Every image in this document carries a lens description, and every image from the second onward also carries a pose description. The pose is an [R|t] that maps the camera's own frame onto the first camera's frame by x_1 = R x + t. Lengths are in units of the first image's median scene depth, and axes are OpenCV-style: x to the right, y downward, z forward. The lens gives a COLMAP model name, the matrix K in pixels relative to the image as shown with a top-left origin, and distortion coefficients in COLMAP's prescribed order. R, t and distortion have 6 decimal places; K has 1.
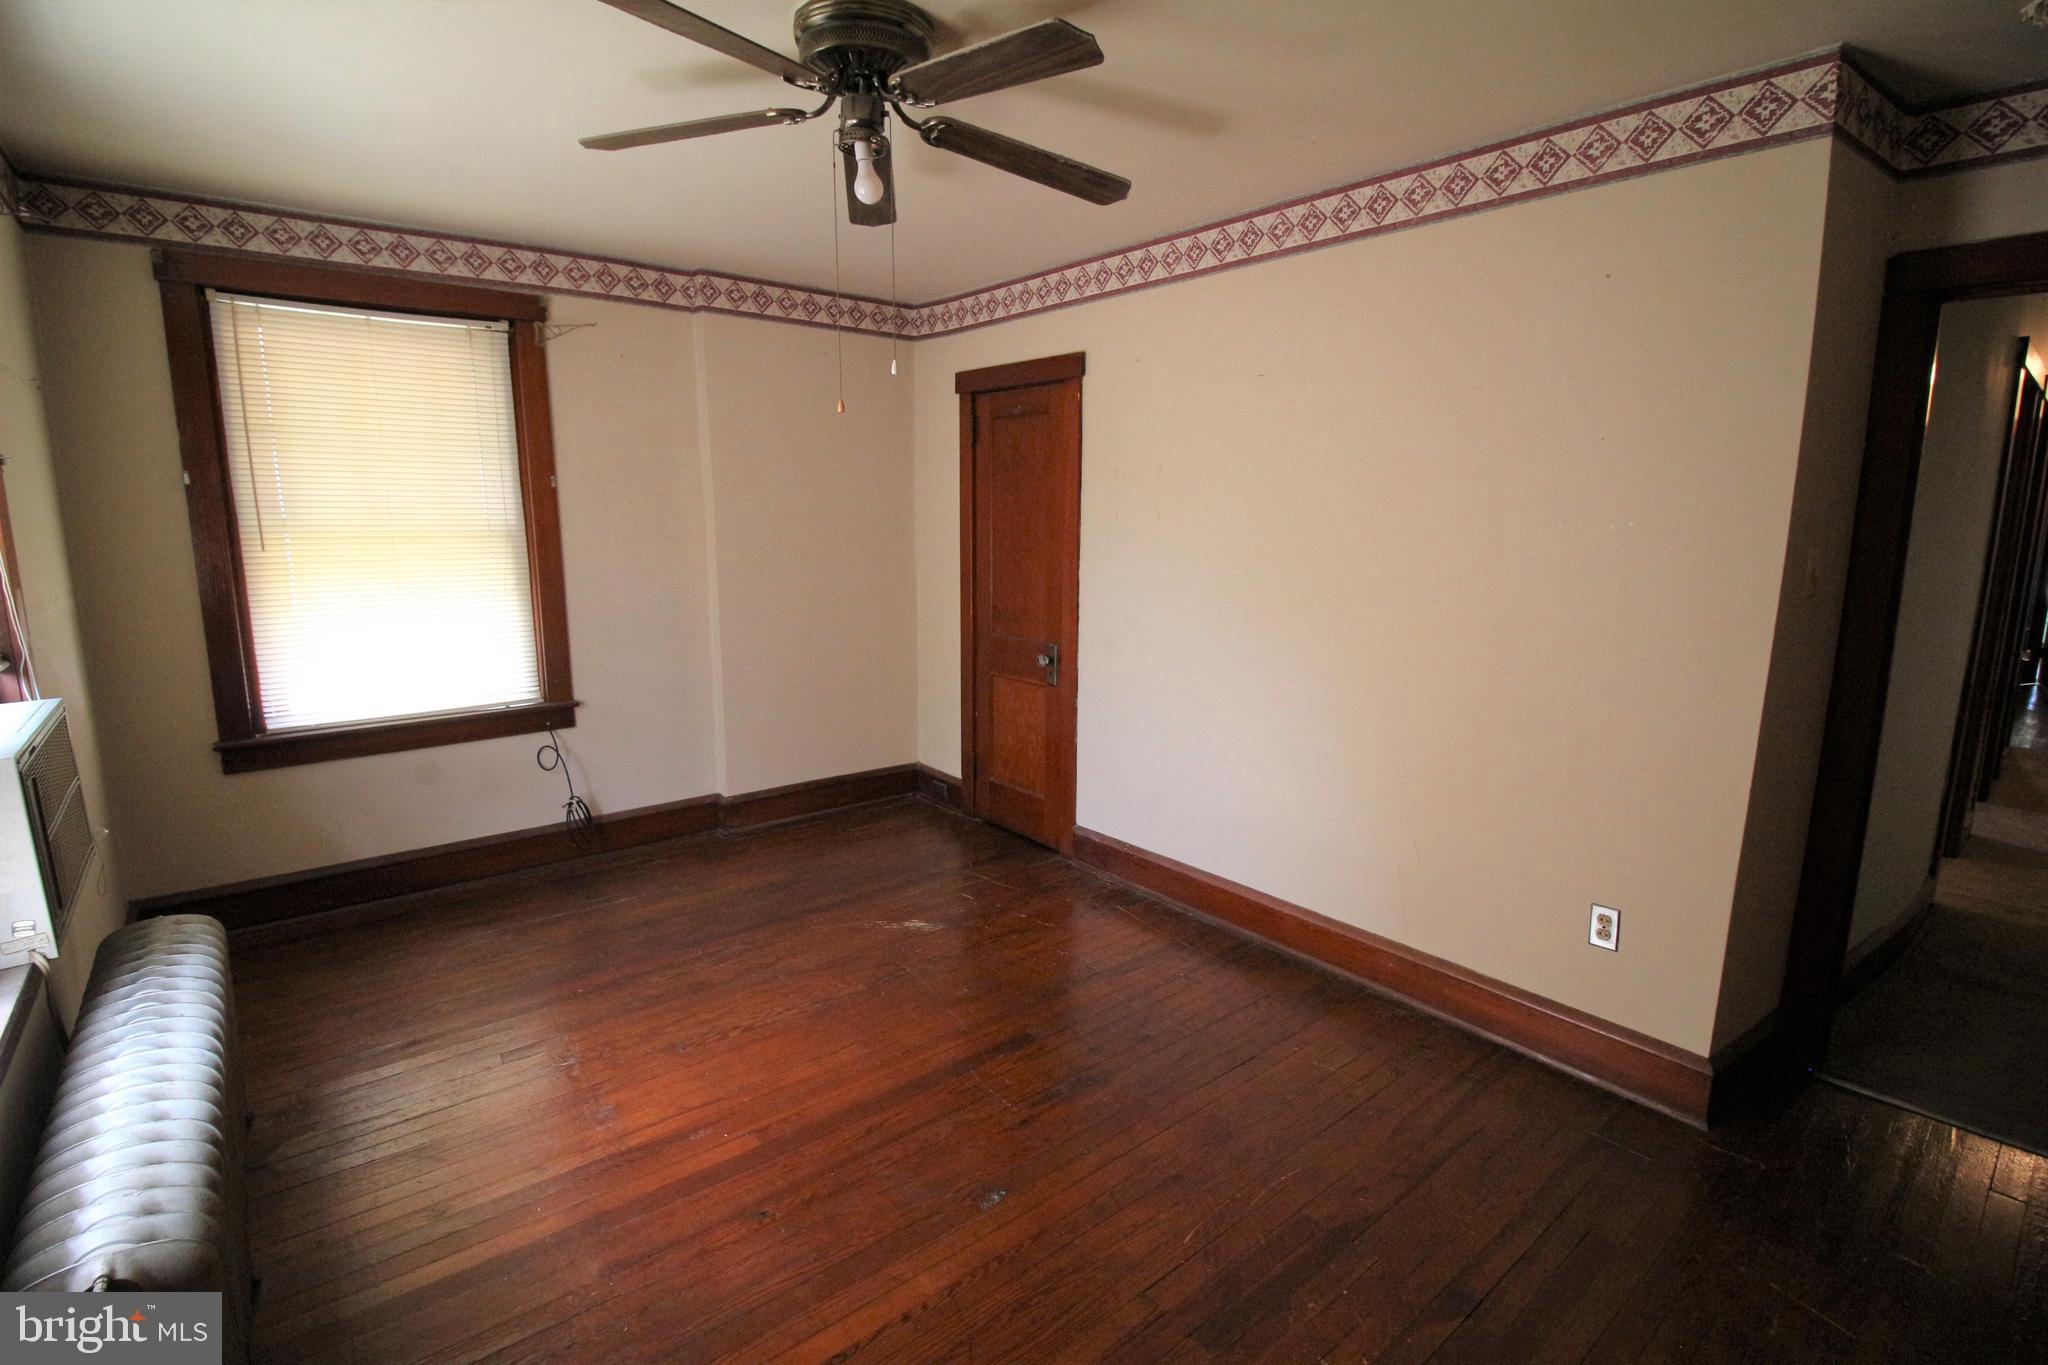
lens RADIAL K [[950.2, 0, 1025.3], [0, 950.2, 677.9], [0, 0, 1]] dist [-0.010434, -0.002956]
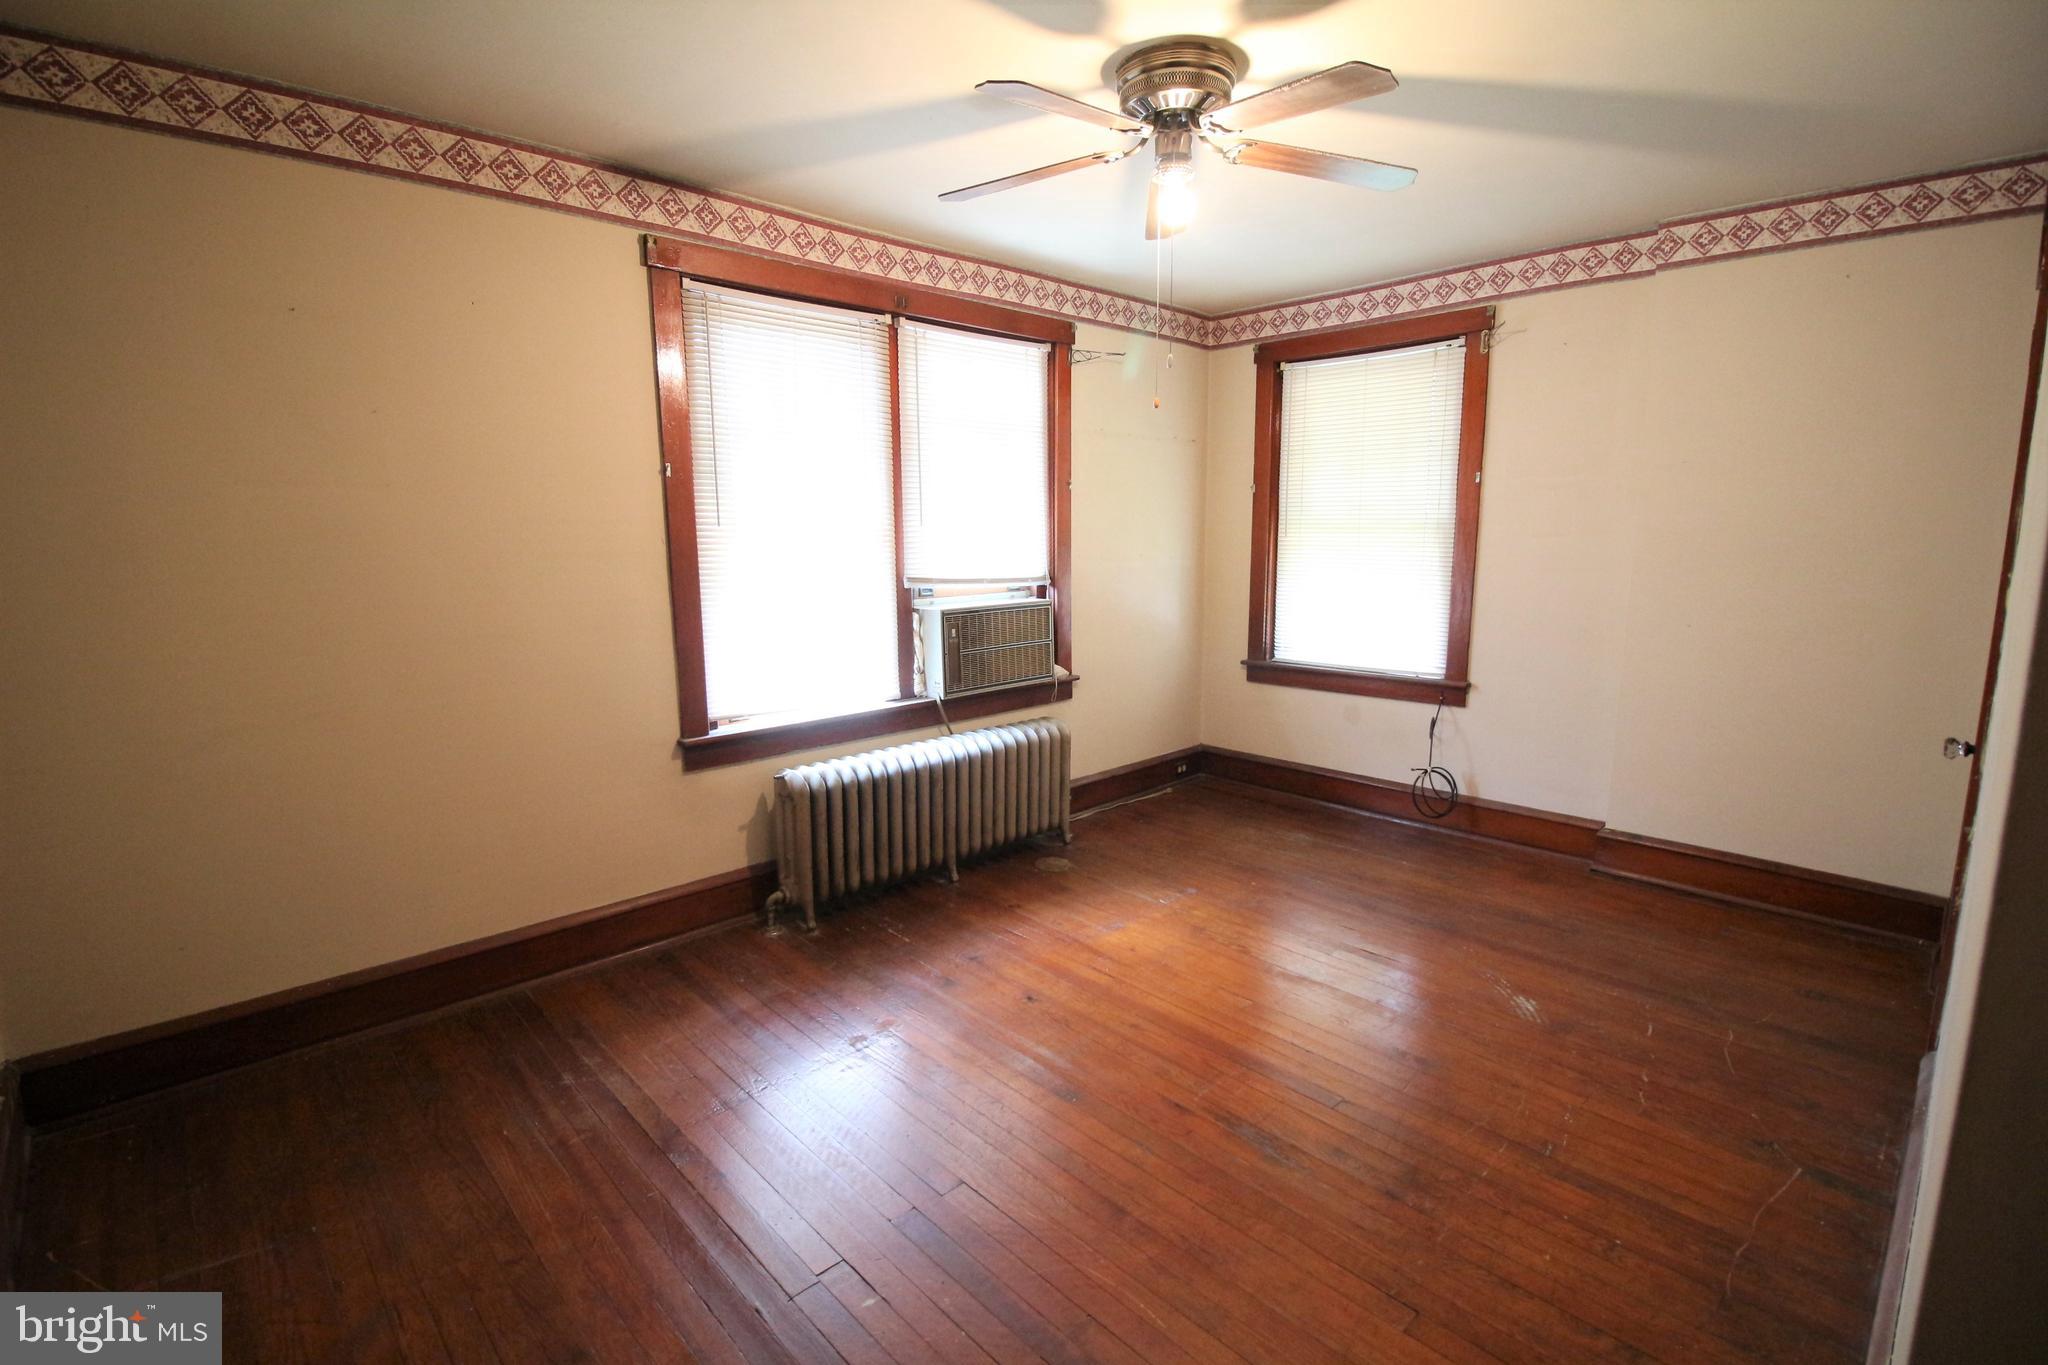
lens RADIAL K [[950.2, 0, 1024.4], [0, 950.2, 684.0], [0, 0, 1]] dist [-0.010434, -0.002956]
pose [[0.069950, 0.161736, -0.984352, 0.575440], [-0.161319, 0.975615, 0.148836, -0.056801], [0.984420, 0.148383, 0.094335, 0.433490]]
